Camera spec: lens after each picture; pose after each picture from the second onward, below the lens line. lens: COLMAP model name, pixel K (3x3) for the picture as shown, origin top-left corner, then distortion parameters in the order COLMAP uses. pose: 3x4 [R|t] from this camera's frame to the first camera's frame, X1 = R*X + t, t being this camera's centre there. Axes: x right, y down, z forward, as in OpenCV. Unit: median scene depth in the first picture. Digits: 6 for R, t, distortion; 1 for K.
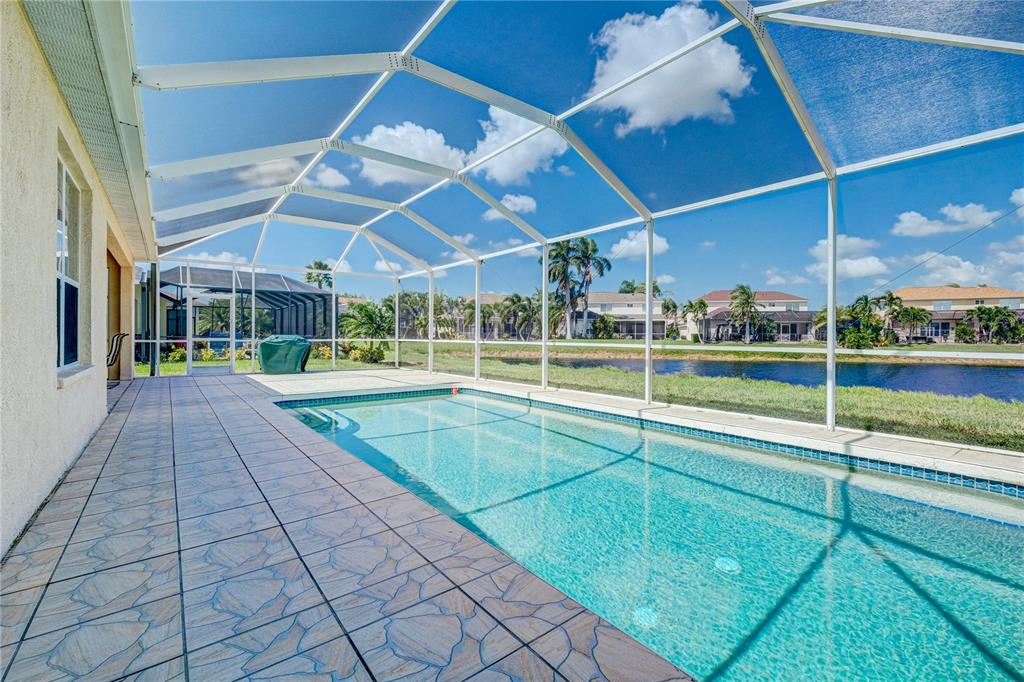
lens RADIAL K [[449.7, 0, 515.9], [0, 449.7, 339.6], [0, 0, 1]] dist [0.002514, 0.000372]
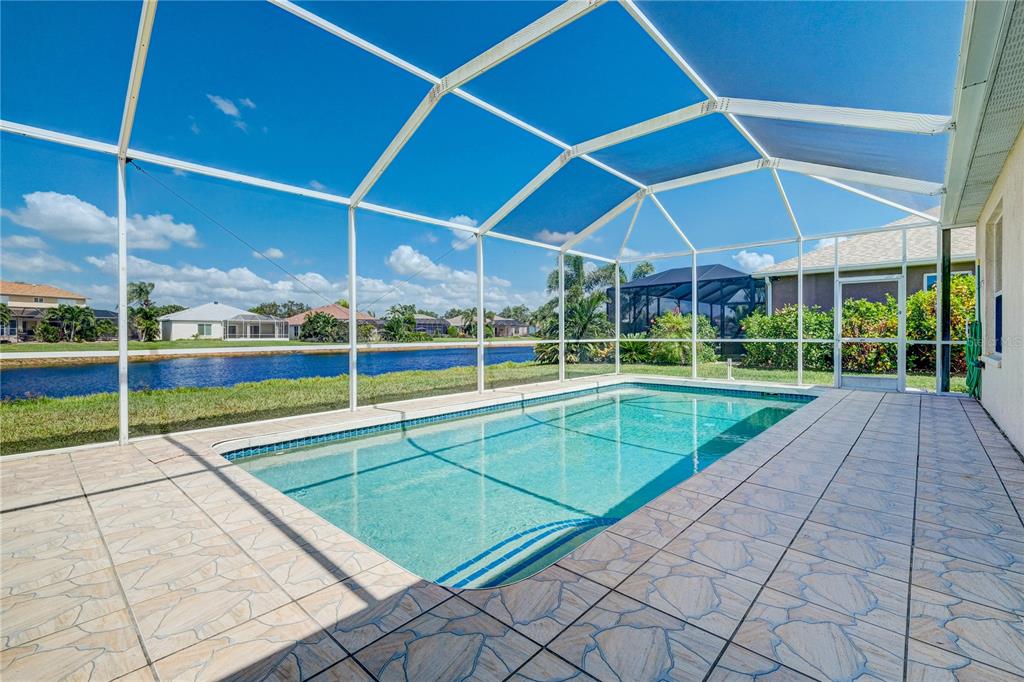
lens RADIAL K [[461.0, 0, 512.7], [0, 461.0, 336.3], [0, 0, 1]] dist [0.001274, 0.000399]
pose [[-0.180976, -0.006087, 0.983469, -0.118605], [0.011304, 0.999902, 0.008269, -0.001578], [-0.983422, 0.012614, -0.180890, 0.152915]]
